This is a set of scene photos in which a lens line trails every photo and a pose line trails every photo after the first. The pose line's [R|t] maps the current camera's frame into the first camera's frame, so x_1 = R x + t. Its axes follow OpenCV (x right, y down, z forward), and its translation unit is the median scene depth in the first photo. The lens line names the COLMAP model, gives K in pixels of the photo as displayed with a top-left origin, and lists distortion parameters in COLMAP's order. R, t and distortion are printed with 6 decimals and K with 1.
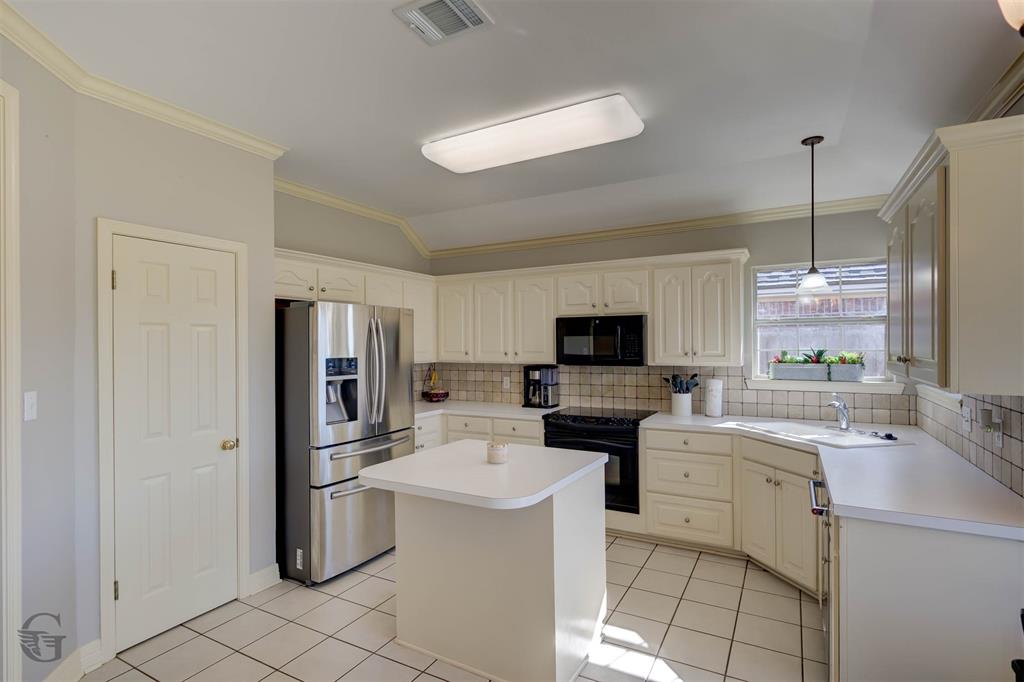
lens RADIAL K [[502.9, 0, 515.4], [0, 502.9, 343.2], [0, 0, 1]] dist [0.006671, -0.002125]
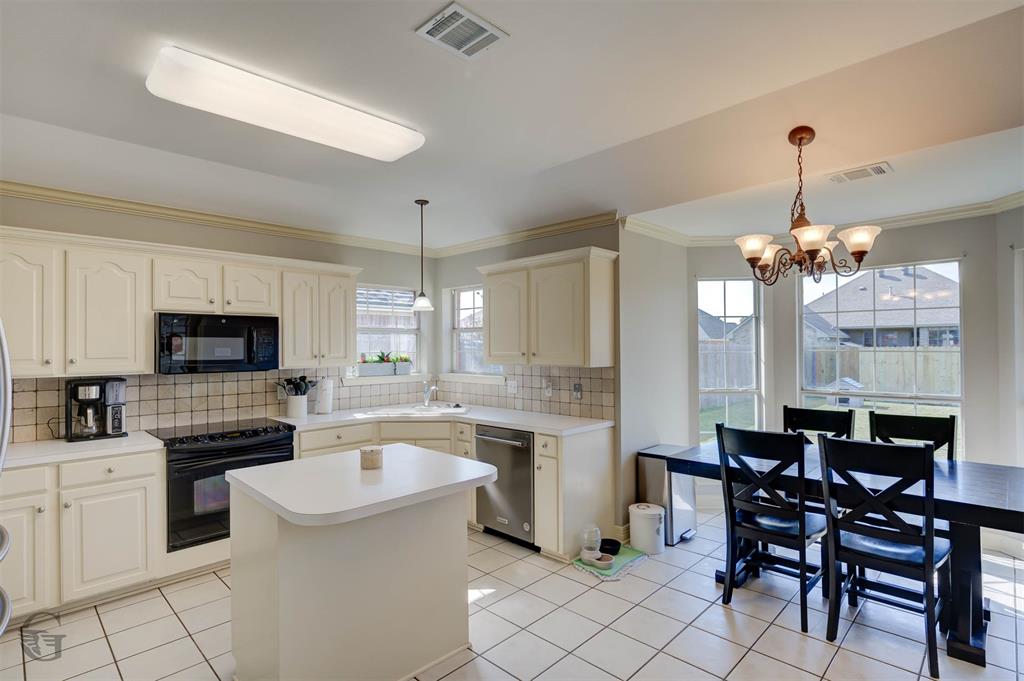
lens RADIAL K [[502.9, 0, 515.4], [0, 502.9, 342.7], [0, 0, 1]] dist [0.006671, -0.002125]
pose [[0.270572, 0.014079, 0.962597, -0.545843], [0.003551, 0.999872, -0.015622, 0.009668], [-0.962693, 0.007645, 0.270488, 0.296422]]
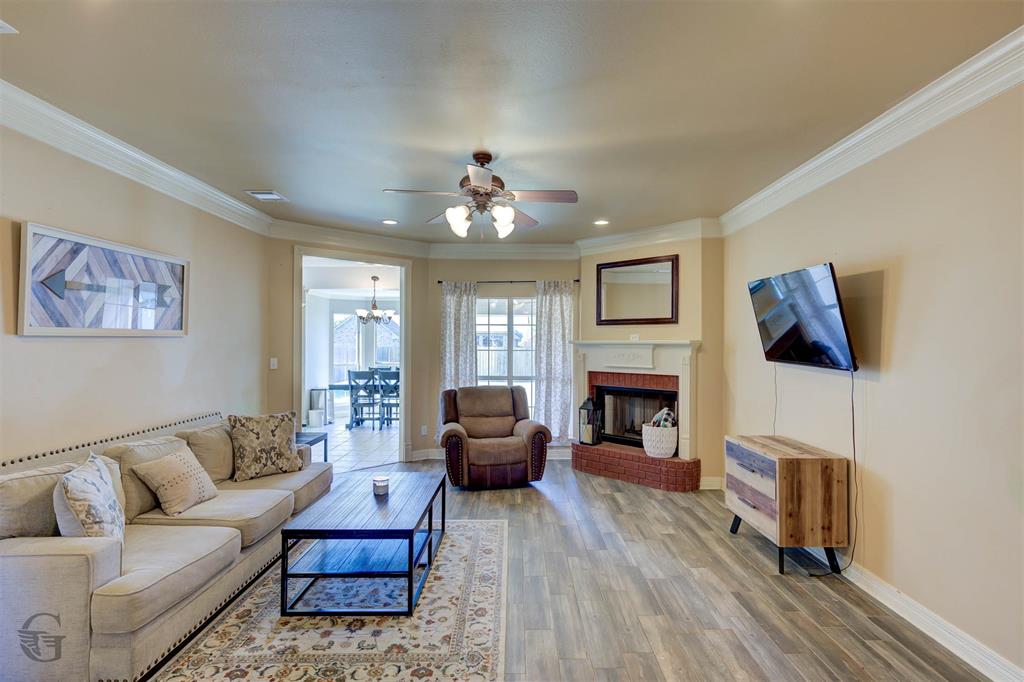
lens RADIAL K [[502.9, 0, 515.4], [0, 502.9, 343.2], [0, 0, 1]] dist [0.006671, -0.002125]
pose [[-0.478392, 0.007824, 0.878112, -1.997482], [-0.001065, 0.999954, -0.009490, 0.018860], [-0.878146, -0.005475, -0.478362, 0.615414]]
